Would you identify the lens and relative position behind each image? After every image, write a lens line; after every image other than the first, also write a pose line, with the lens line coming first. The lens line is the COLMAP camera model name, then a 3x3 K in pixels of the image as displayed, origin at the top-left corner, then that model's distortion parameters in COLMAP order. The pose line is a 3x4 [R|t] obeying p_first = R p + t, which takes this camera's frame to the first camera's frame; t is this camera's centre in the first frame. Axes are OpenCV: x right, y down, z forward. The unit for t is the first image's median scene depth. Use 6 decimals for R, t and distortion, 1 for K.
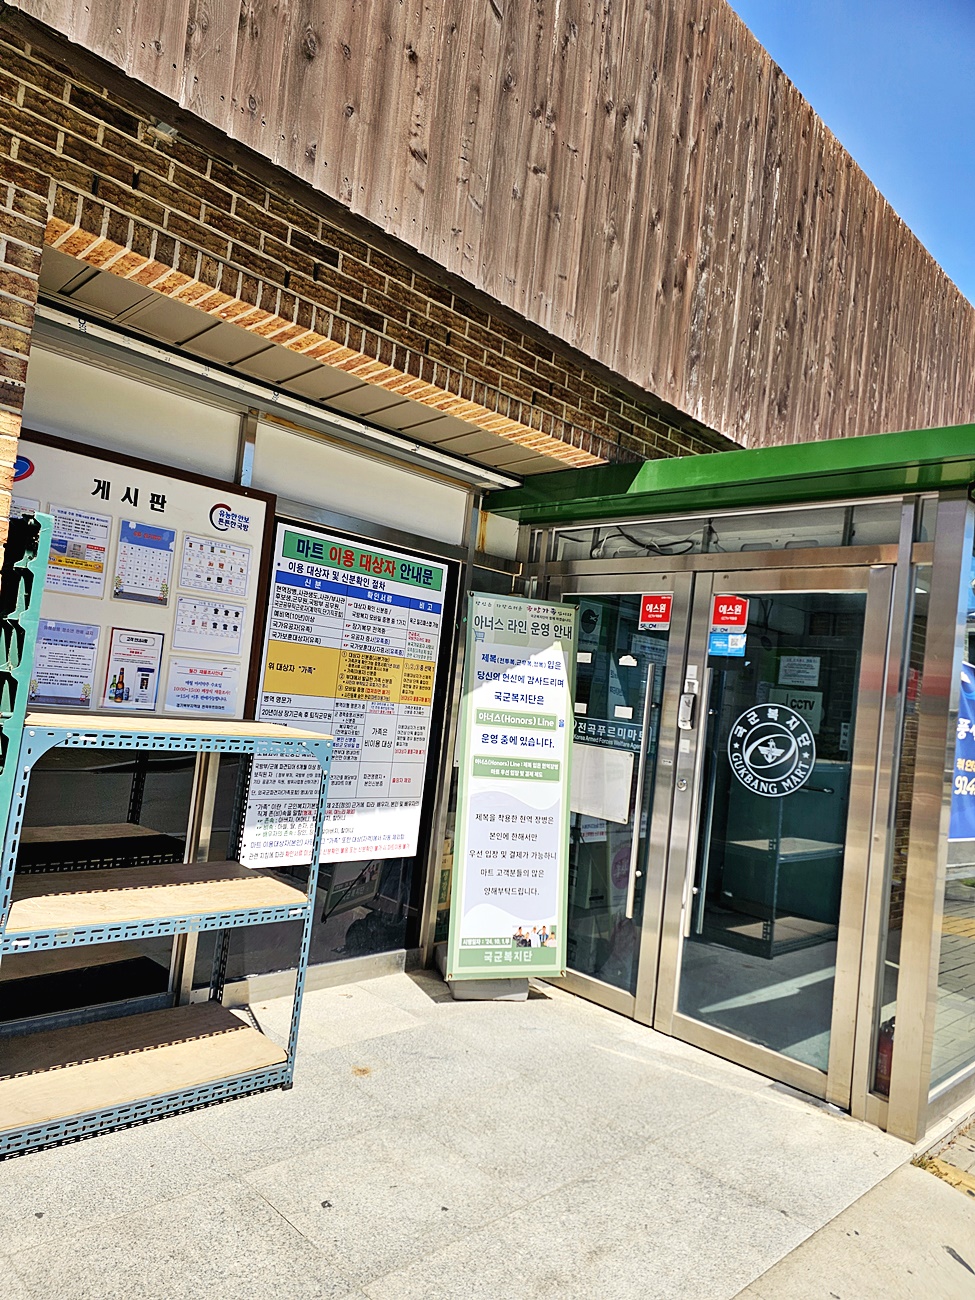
lens RADIAL K [[861.5, 0, 487.8], [0, 861.5, 659.2], [0, 0, 1]] dist [0.072220, -0.071628]
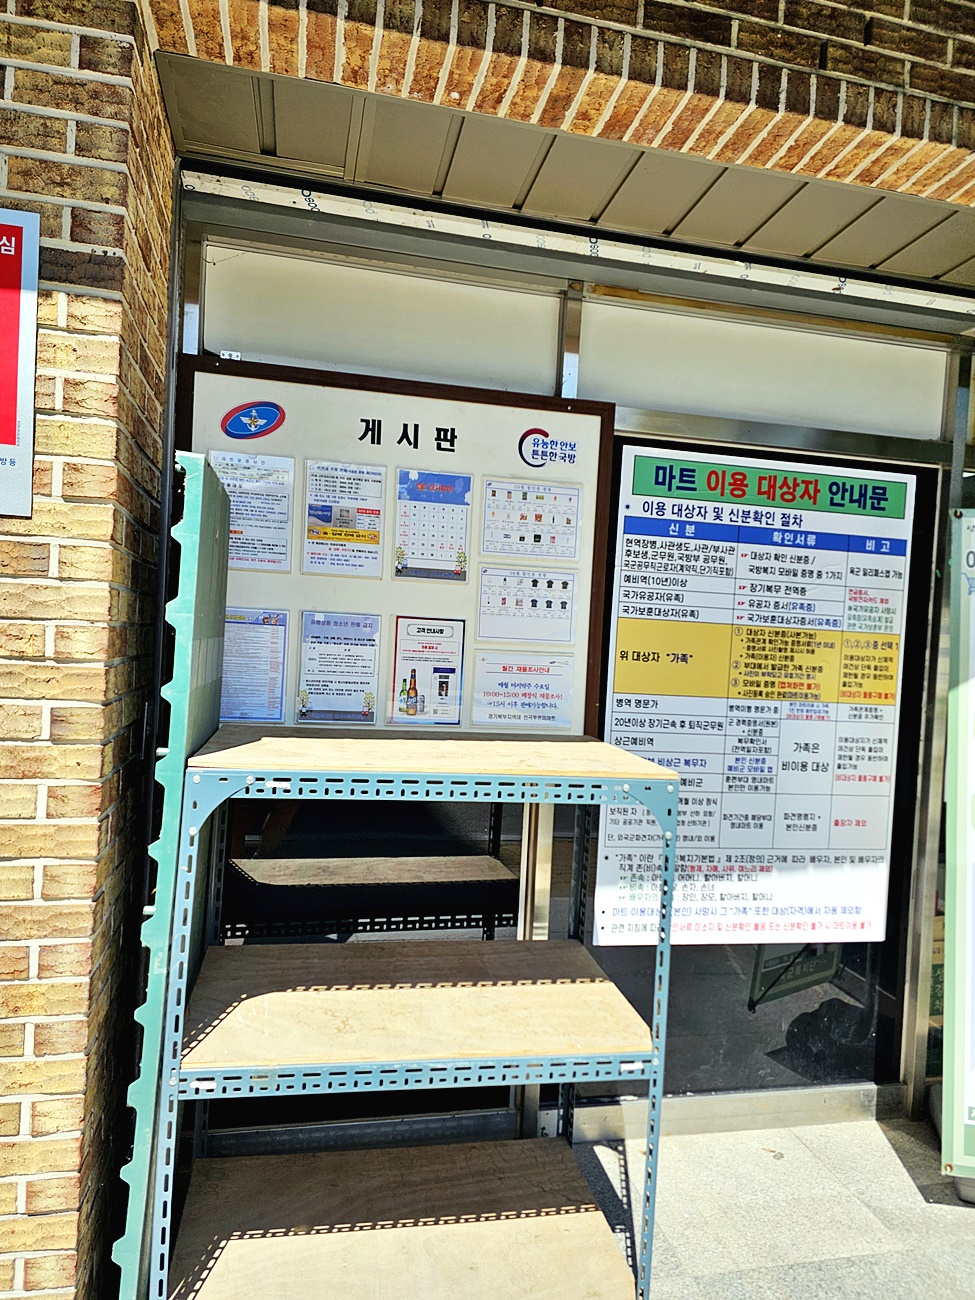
lens RADIAL K [[861.5, 0, 487.8], [0, 861.5, 659.2], [0, 0, 1]] dist [0.072220, -0.071628]
pose [[0.848601, -0.044993, -0.527116, 0.020673], [0.056898, 0.998360, 0.006383, 0.000295], [0.525964, -0.035408, 0.849769, 0.369147]]
